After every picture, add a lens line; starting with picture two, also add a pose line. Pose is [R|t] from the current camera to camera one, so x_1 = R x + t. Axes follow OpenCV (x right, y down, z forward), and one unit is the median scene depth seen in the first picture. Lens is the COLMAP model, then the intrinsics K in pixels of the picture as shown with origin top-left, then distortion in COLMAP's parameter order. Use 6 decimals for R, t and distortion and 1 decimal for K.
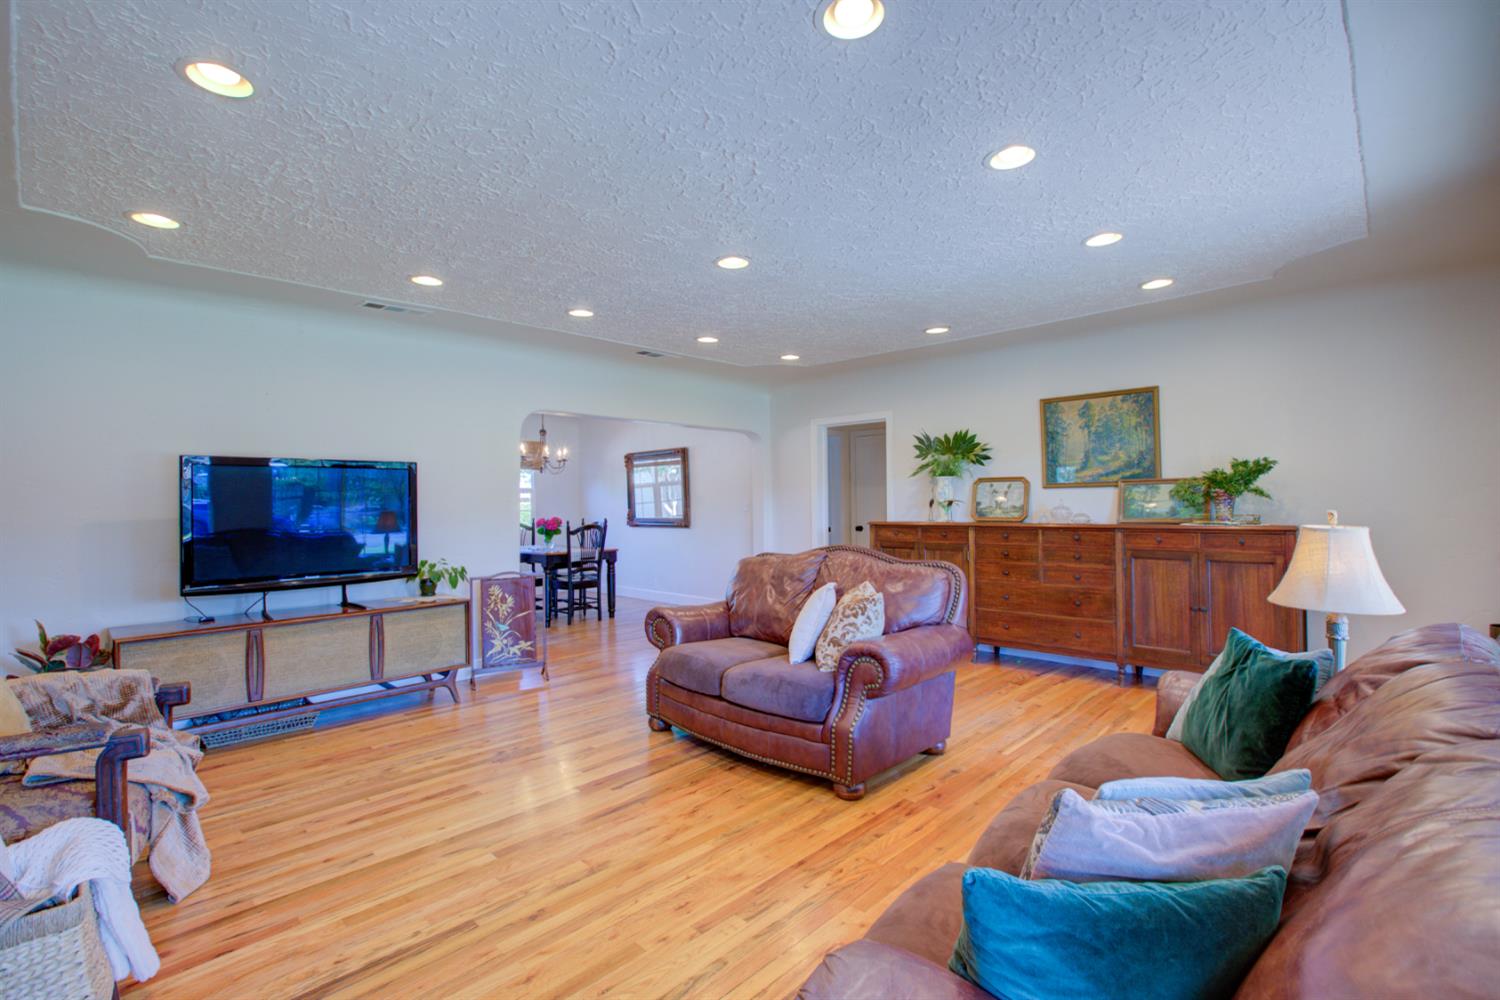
lens RADIAL K [[681.3, 0, 746.6], [0, 681.3, 489.2], [0, 0, 1]] dist [-0.011787, 0.006265]
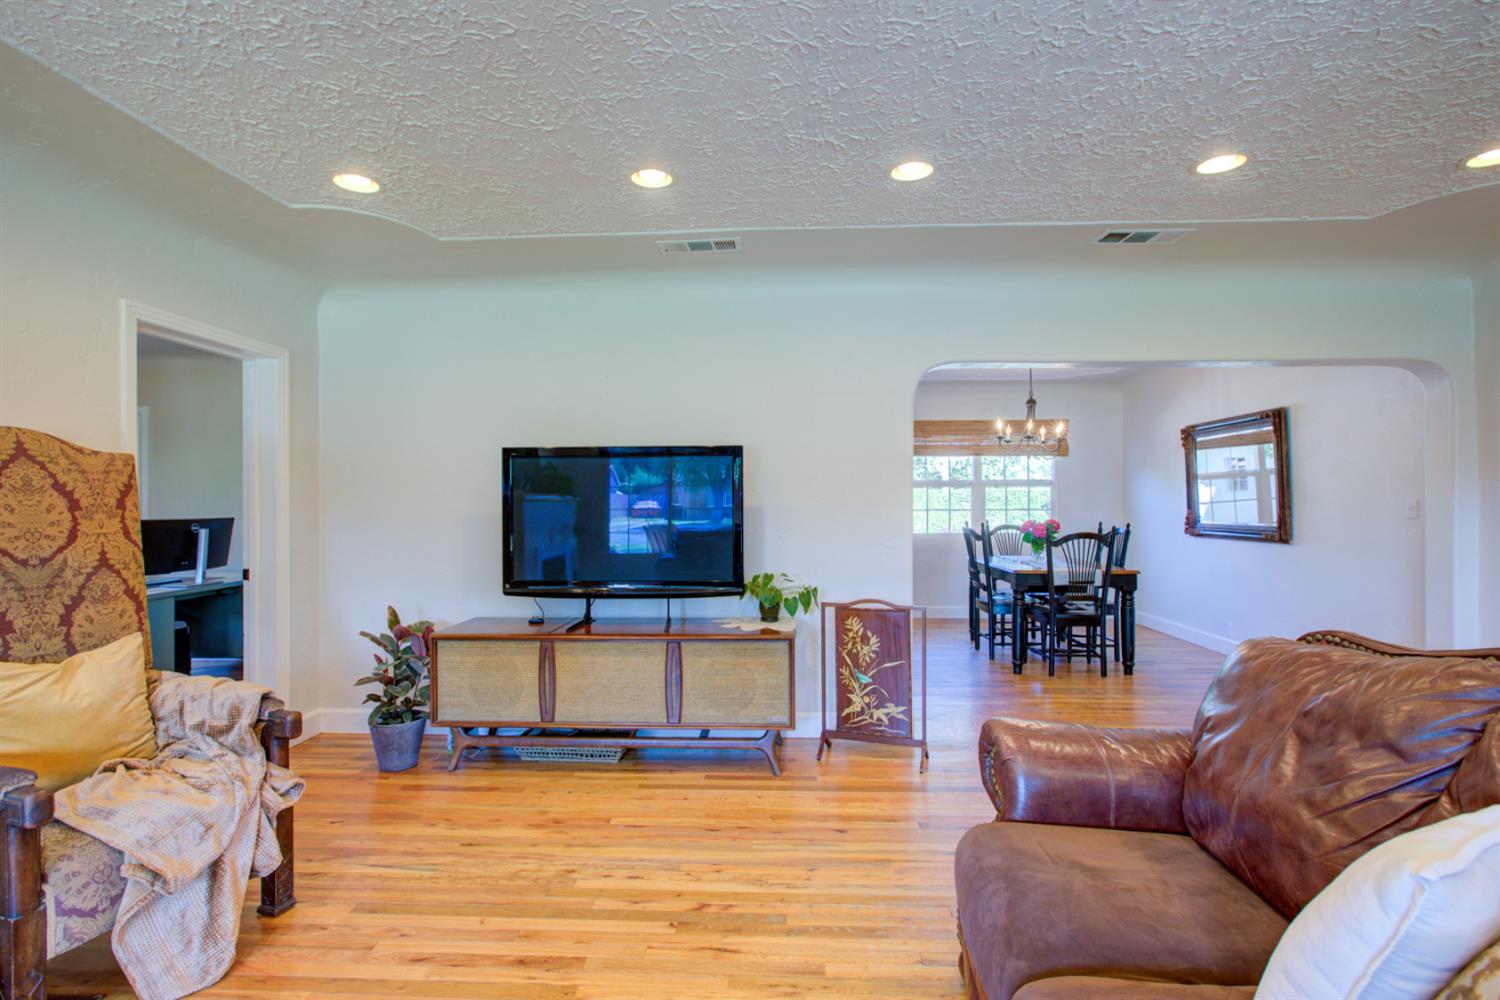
lens RADIAL K [[681.3, 0, 769.6], [0, 681.3, 500.5], [0, 0, 1]] dist [-0.011787, 0.006265]
pose [[0.663958, 0.006075, -0.747745, 0.097503], [0.009834, 0.999810, 0.016855, 0.008287], [0.747705, -0.018544, 0.663772, 0.468037]]
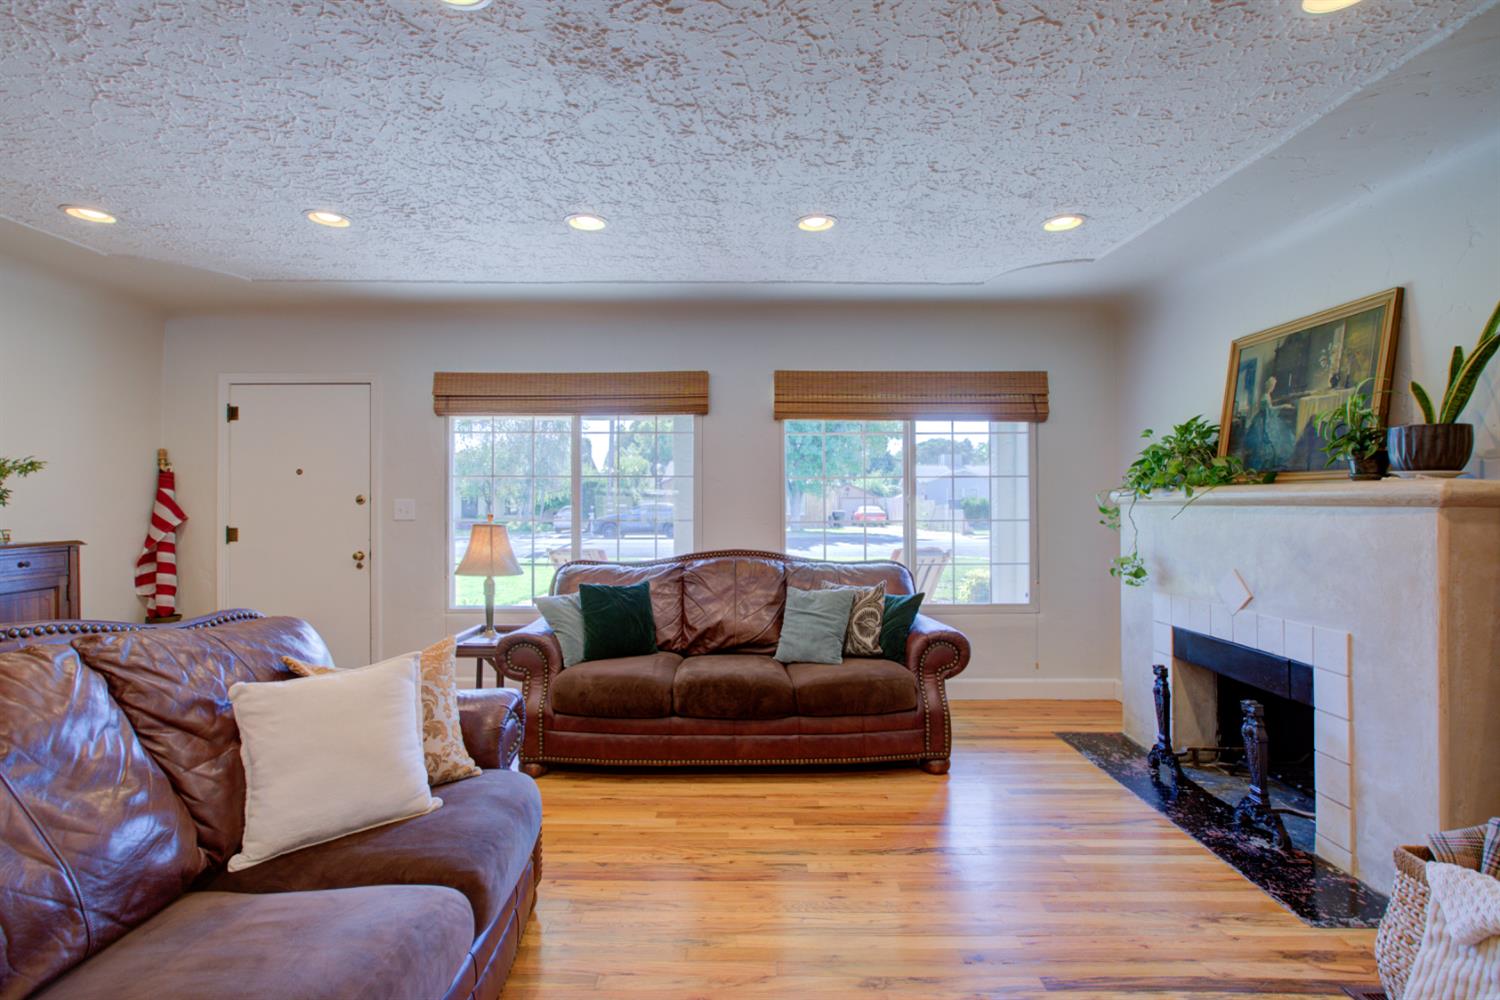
lens RADIAL K [[681.3, 0, 738.4], [0, 681.3, 501.2], [0, 0, 1]] dist [-0.011787, 0.006265]
pose [[-0.693427, 0.010467, 0.720451, -0.329787], [-0.009042, 0.999689, -0.023226, 0.014345], [-0.720470, -0.022620, -0.693117, 0.815342]]
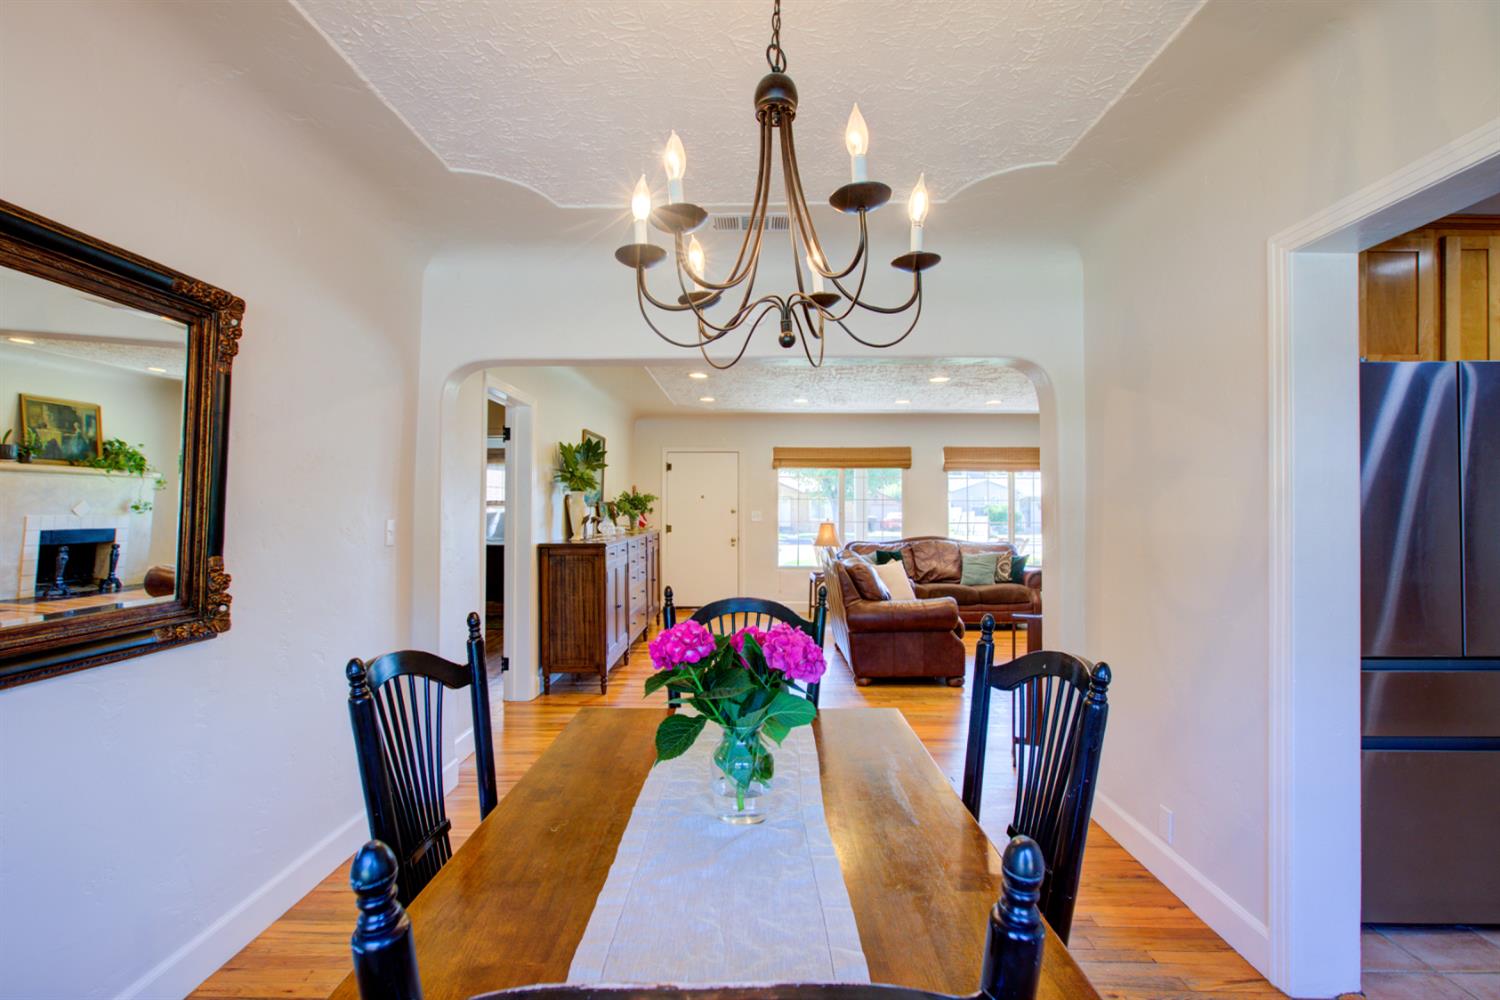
lens RADIAL K [[681.3, 0, 747.4], [0, 681.3, 498.7], [0, 0, 1]] dist [-0.011787, 0.006265]
pose [[-0.684606, 0.016636, 0.728723, -0.667152], [-0.013430, 0.999282, -0.035429, 0.026561], [-0.728789, -0.034042, -0.683891, 1.771283]]
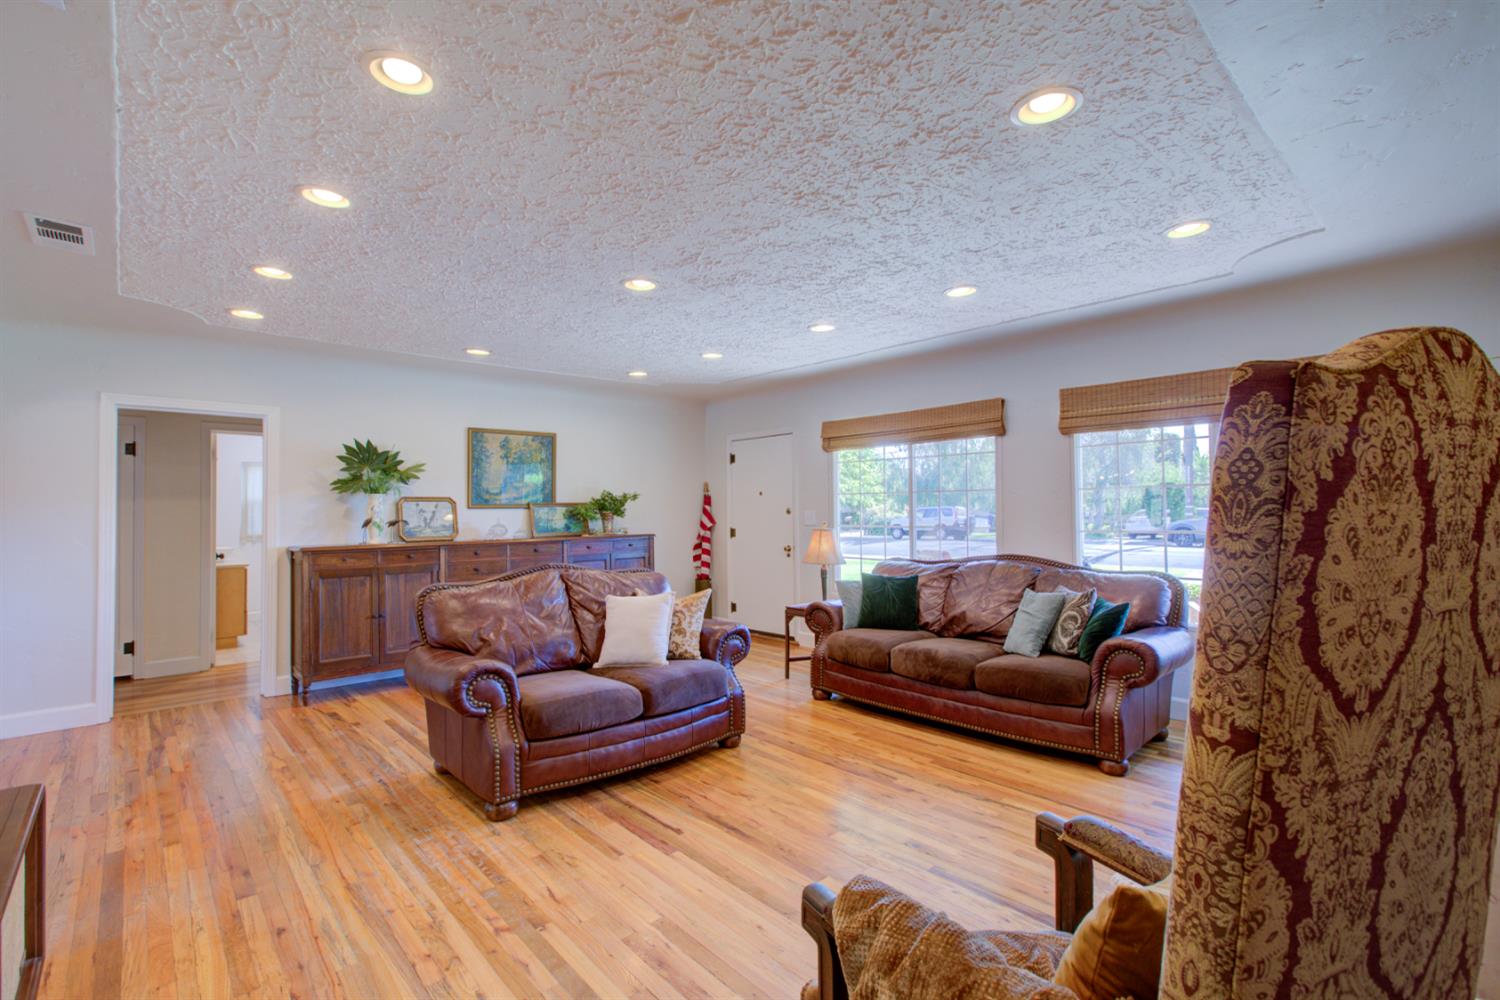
lens RADIAL K [[681.3, 0, 742.0], [0, 681.3, 497.9], [0, 0, 1]] dist [-0.011787, 0.006265]
pose [[0.075273, 0.024914, 0.996852, -0.708650], [-0.012205, 0.999636, -0.024062, 0.002753], [-0.997088, -0.010355, 0.075550, 0.534869]]
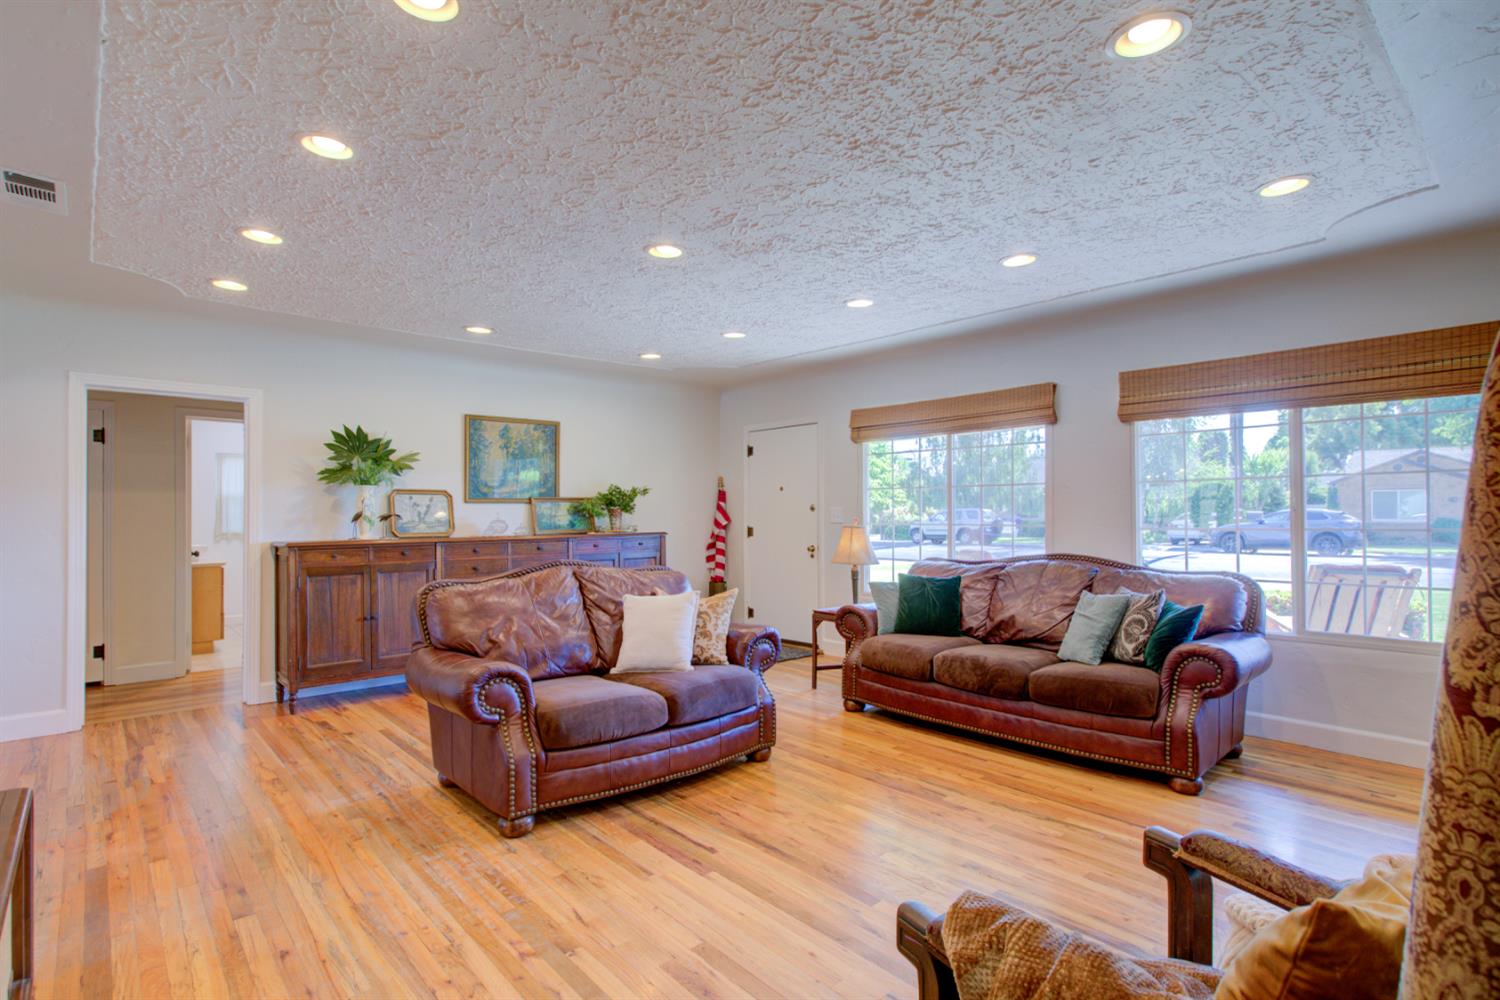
lens RADIAL K [[735.8, 0, 740.1], [0, 735.8, 508.8], [0, 0, 1]] dist [-0.005692, 0.003721]
pose [[0.083470, 0.012611, 0.996430, -0.698088], [-0.017223, 0.999789, -0.011211, 0.014825], [-0.996361, -0.016226, 0.083670, 0.564635]]
